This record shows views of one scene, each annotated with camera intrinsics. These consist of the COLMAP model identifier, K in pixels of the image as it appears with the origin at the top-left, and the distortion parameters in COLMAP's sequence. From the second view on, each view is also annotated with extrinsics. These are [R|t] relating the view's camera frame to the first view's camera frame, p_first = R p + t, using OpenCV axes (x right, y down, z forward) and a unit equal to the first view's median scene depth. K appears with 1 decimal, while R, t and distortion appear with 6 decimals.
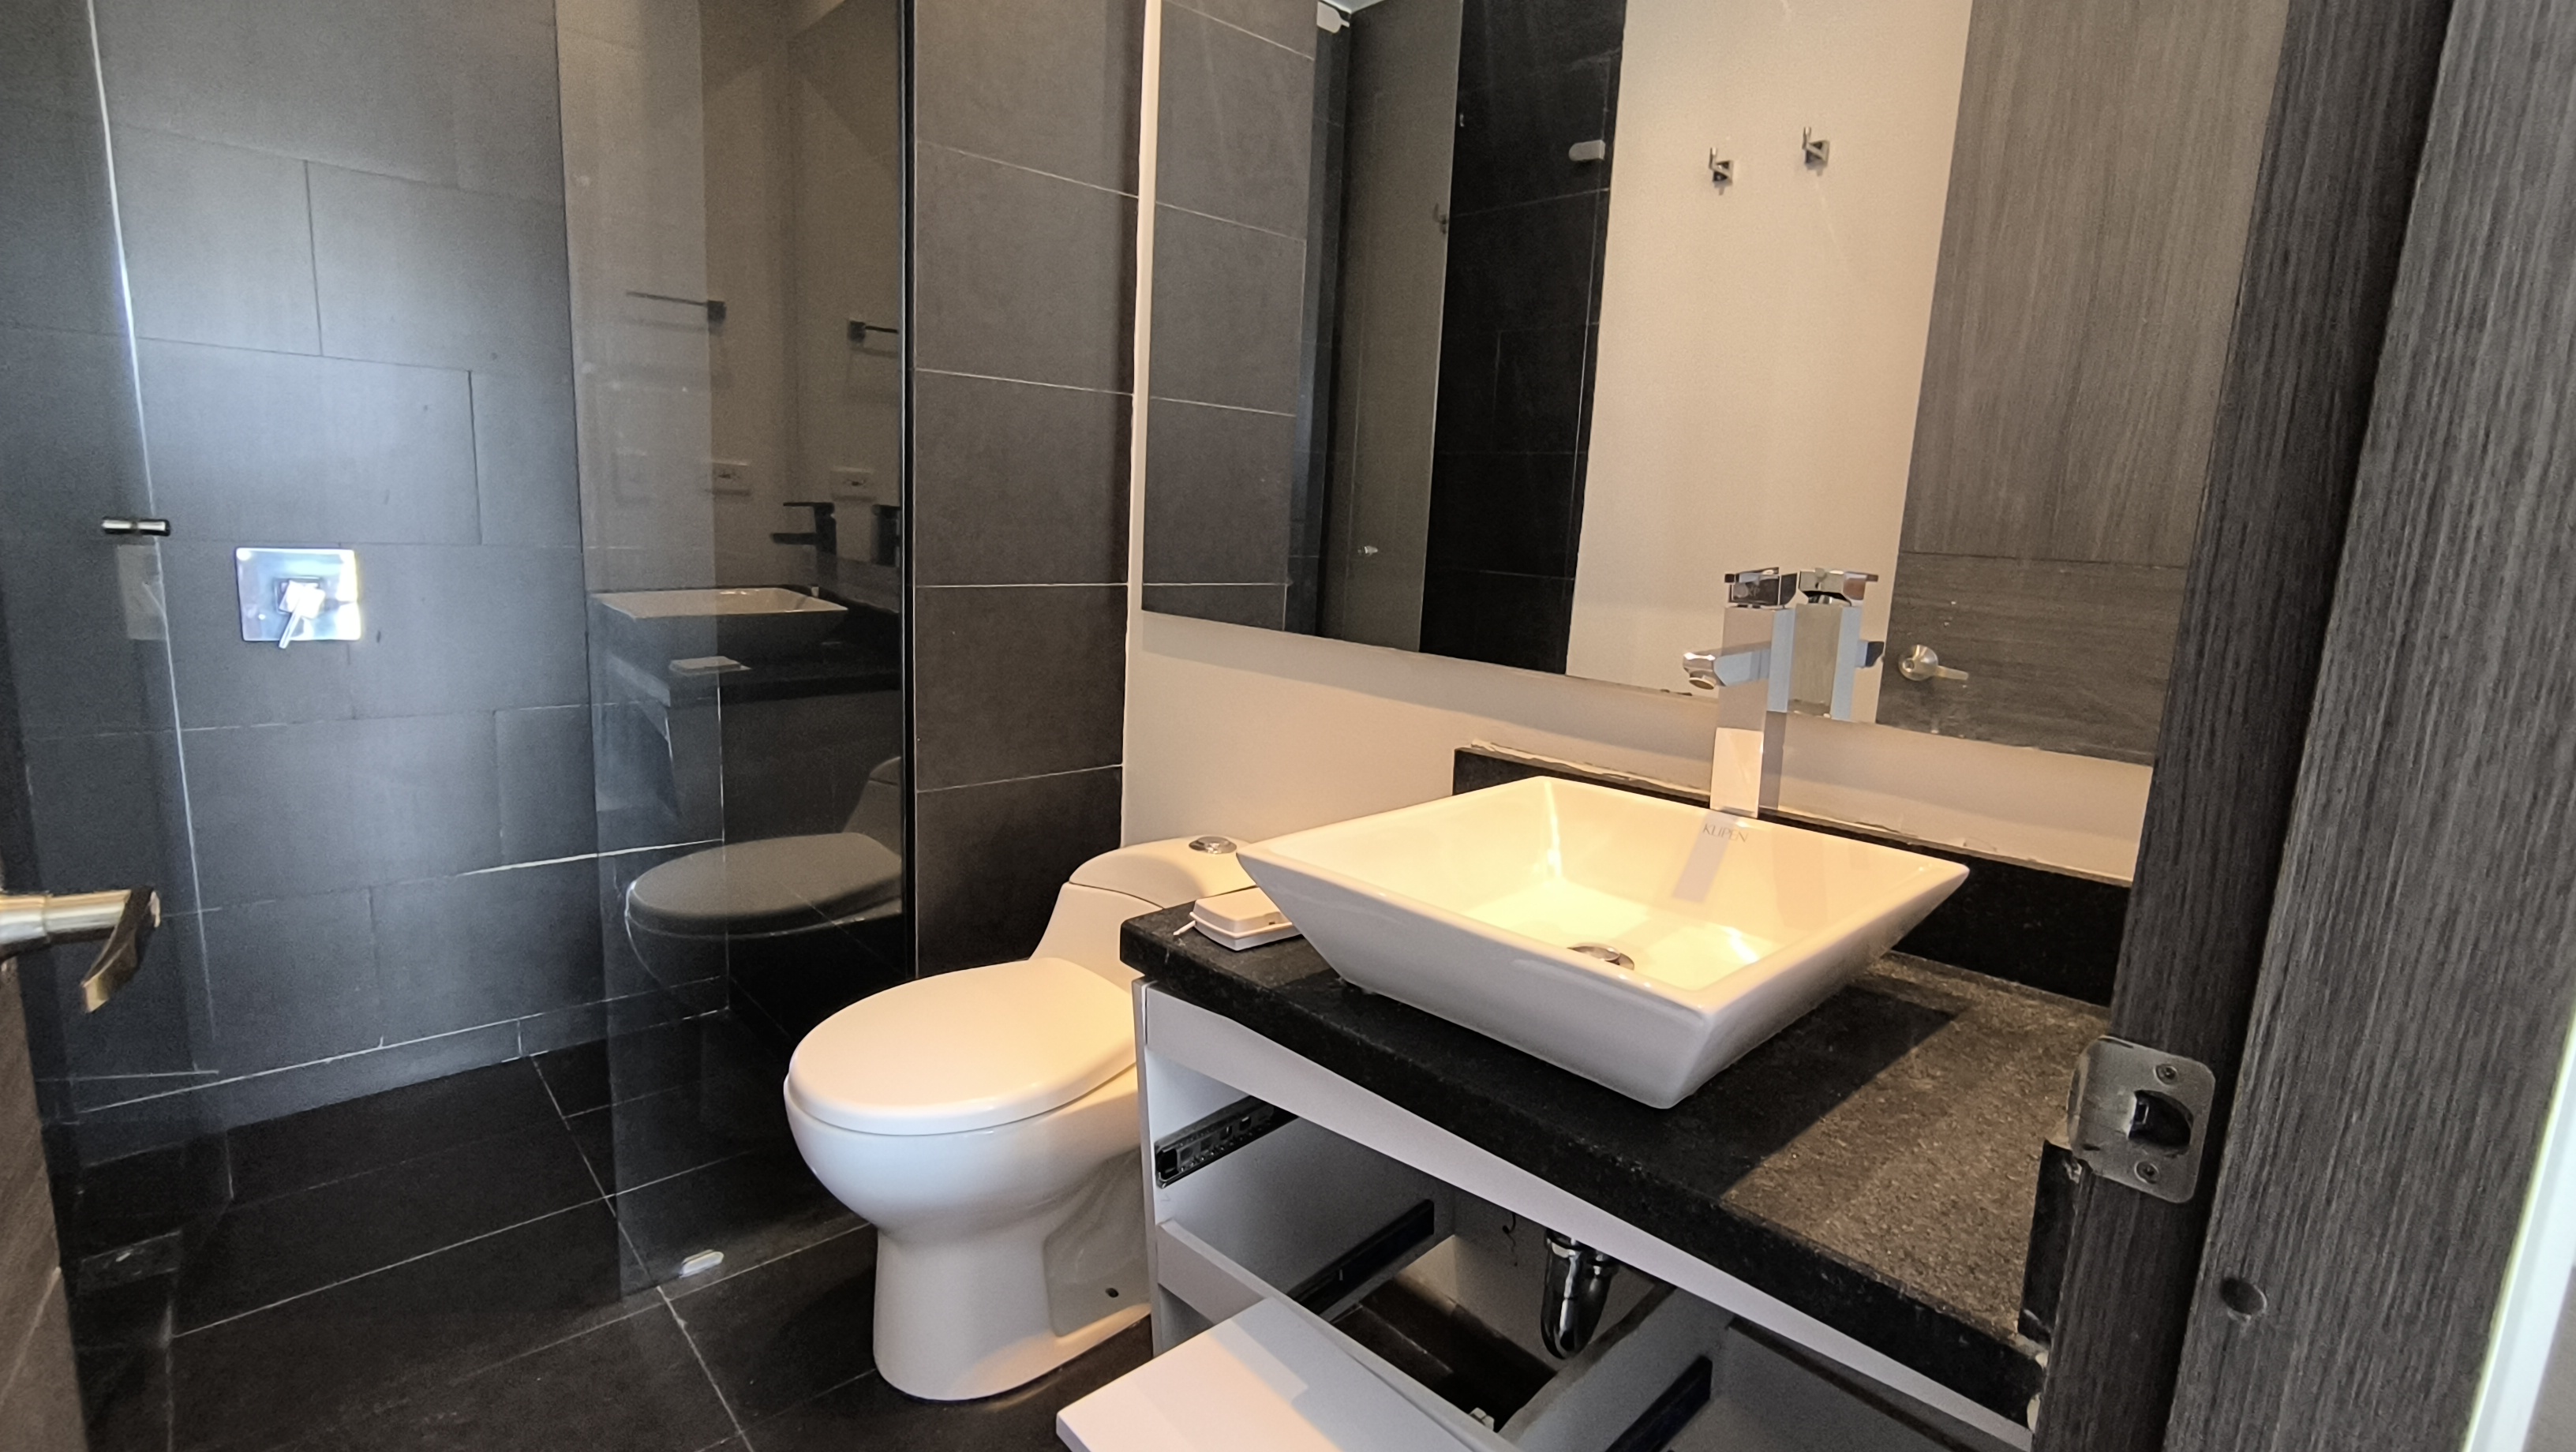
lens RADIAL K [[1173.5, 0, 1273.5], [0, 1173.5, 725.2], [0, 0, 1]] dist [-0.004894, 0.004862]
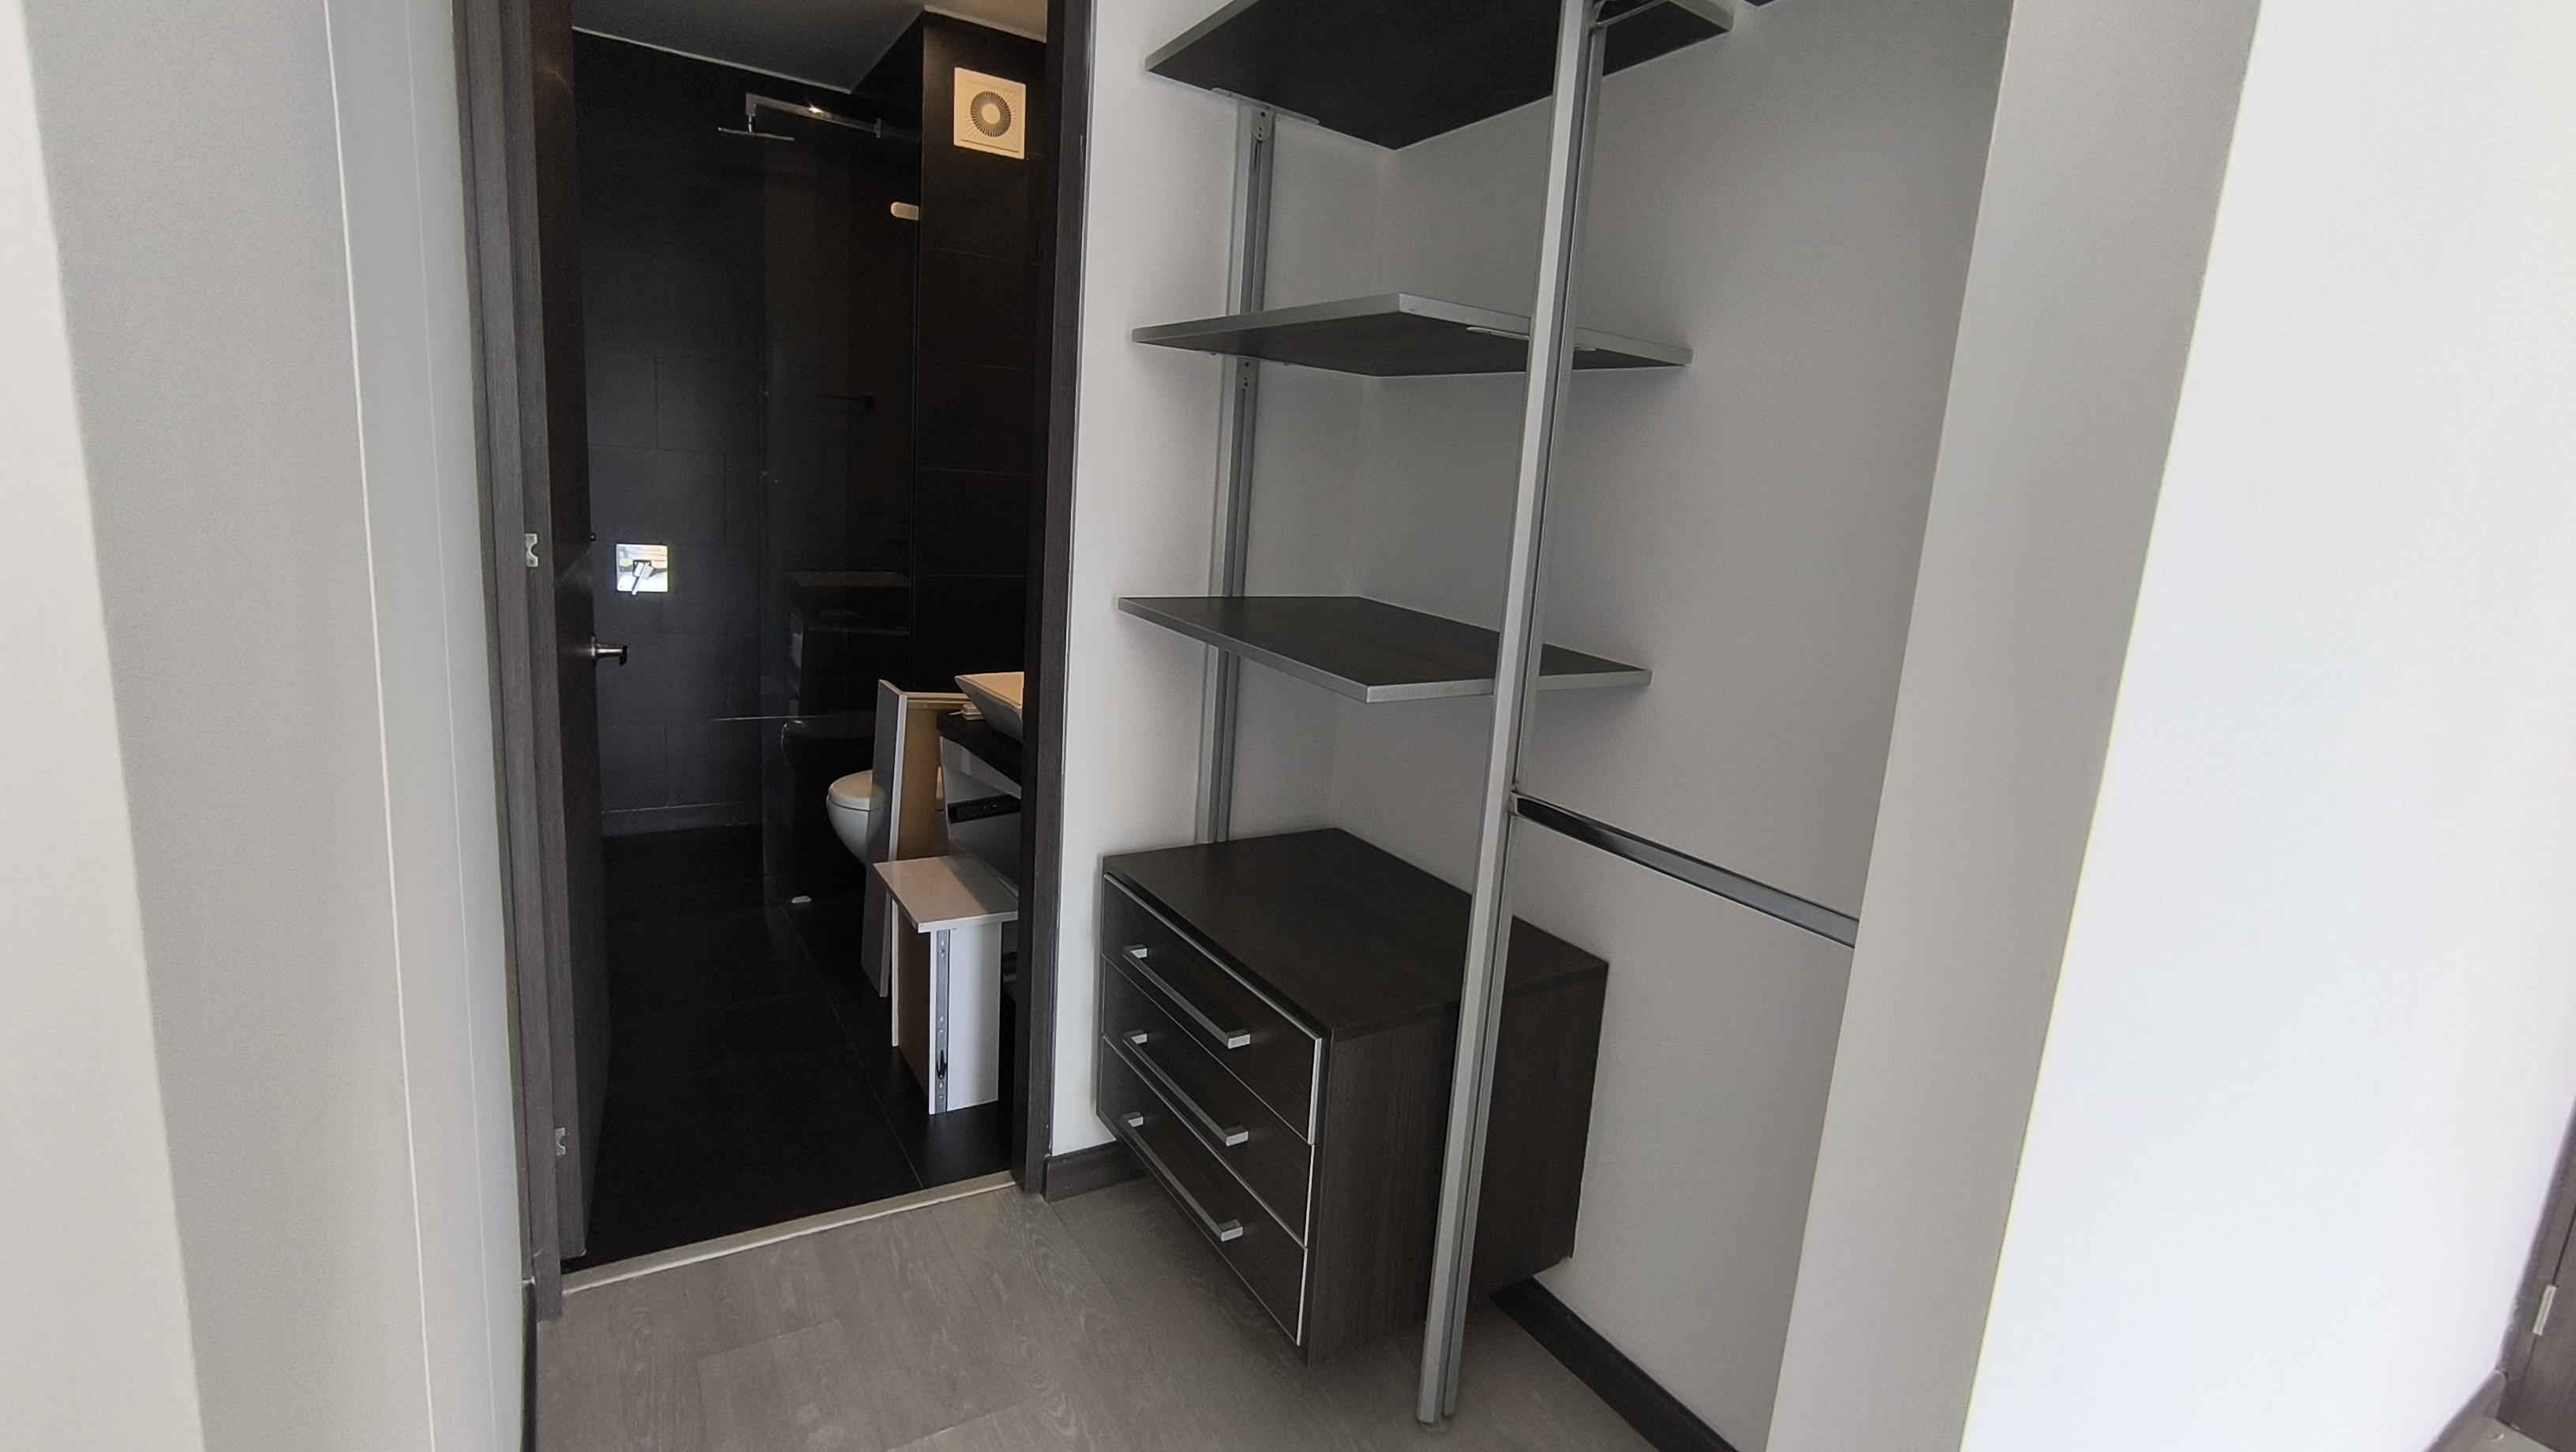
lens RADIAL K [[1173.5, 0, 1300.0], [0, 1173.5, 718.4], [0, 0, 1]] dist [-0.004894, 0.004862]
pose [[0.986755, 0.058408, -0.151335, 0.671801], [-0.056904, 0.998278, 0.014251, 0.059727], [0.151907, -0.005450, 0.988380, -0.909294]]
